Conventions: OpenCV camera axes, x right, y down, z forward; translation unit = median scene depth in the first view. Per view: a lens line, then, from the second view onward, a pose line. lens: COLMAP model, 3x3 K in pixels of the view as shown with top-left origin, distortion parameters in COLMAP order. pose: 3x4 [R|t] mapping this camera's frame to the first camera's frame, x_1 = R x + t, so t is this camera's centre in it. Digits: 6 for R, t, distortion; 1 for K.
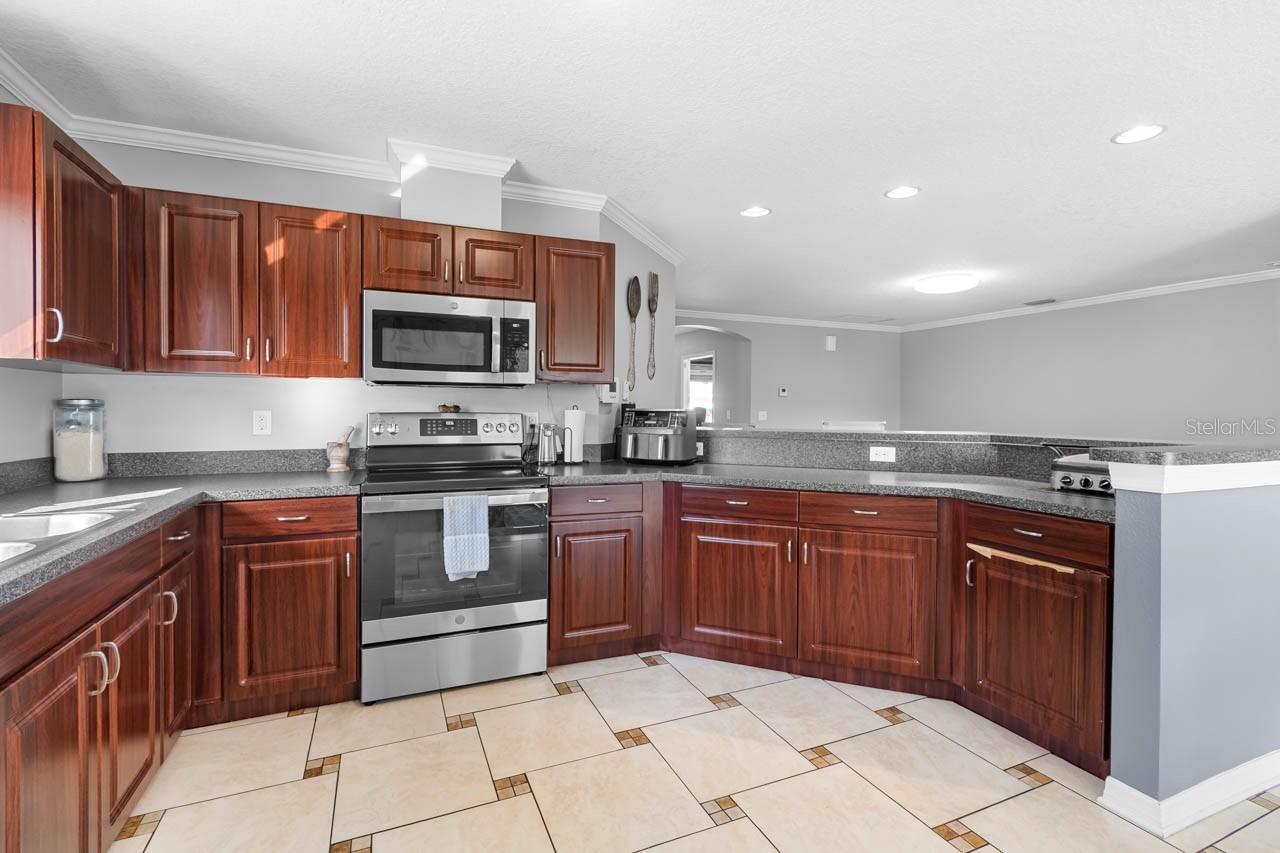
lens RADIAL K [[587.5, 0, 622.3], [0, 587.5, 415.9], [0, 0, 1]] dist [-0.000632, -0.000550]
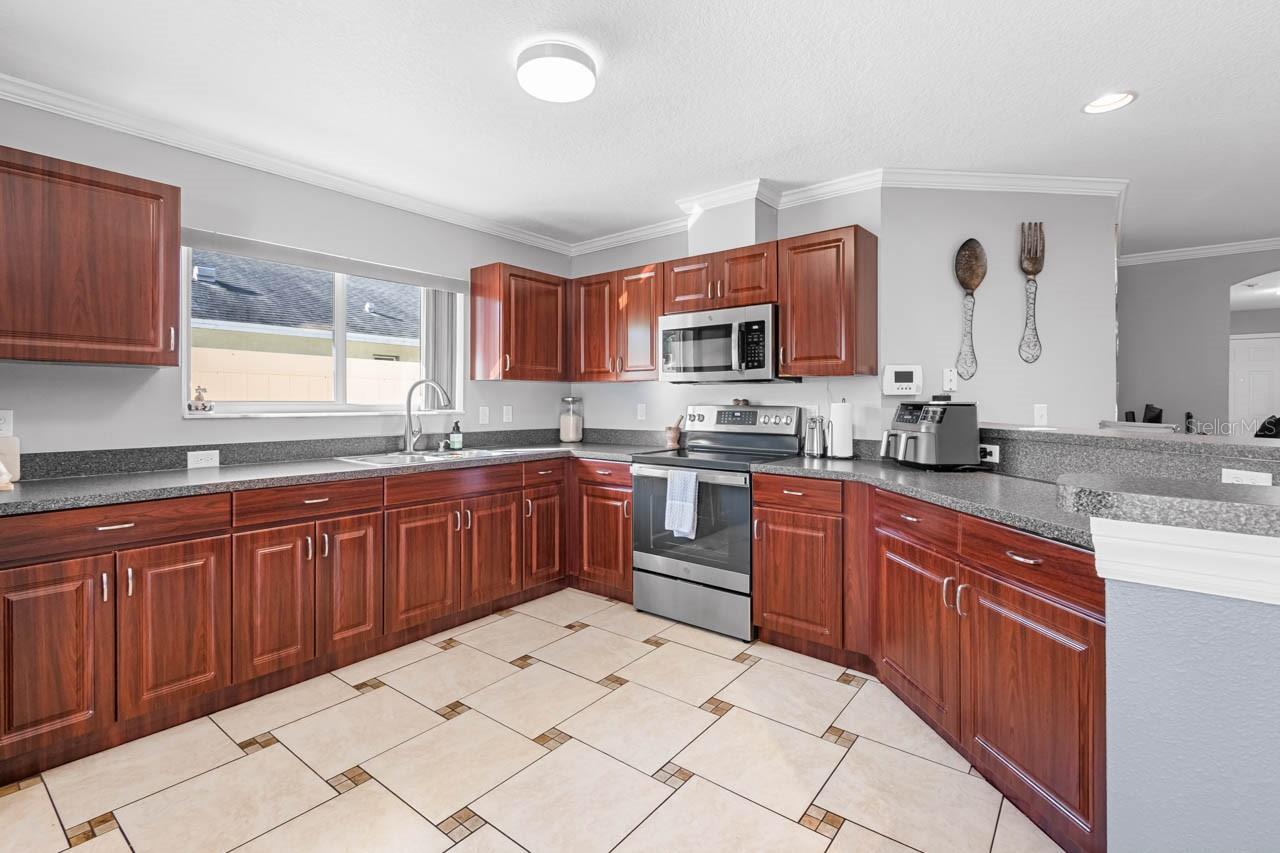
lens RADIAL K [[604.6, 0, 645.1], [0, 604.6, 402.5], [0, 0, 1]] dist [0.000810, -0.000352]
pose [[0.458278, -0.003871, -0.888801, 0.774015], [-0.009002, 0.999919, -0.008996, 0.001168], [0.888763, 0.012124, 0.458206, 0.301570]]
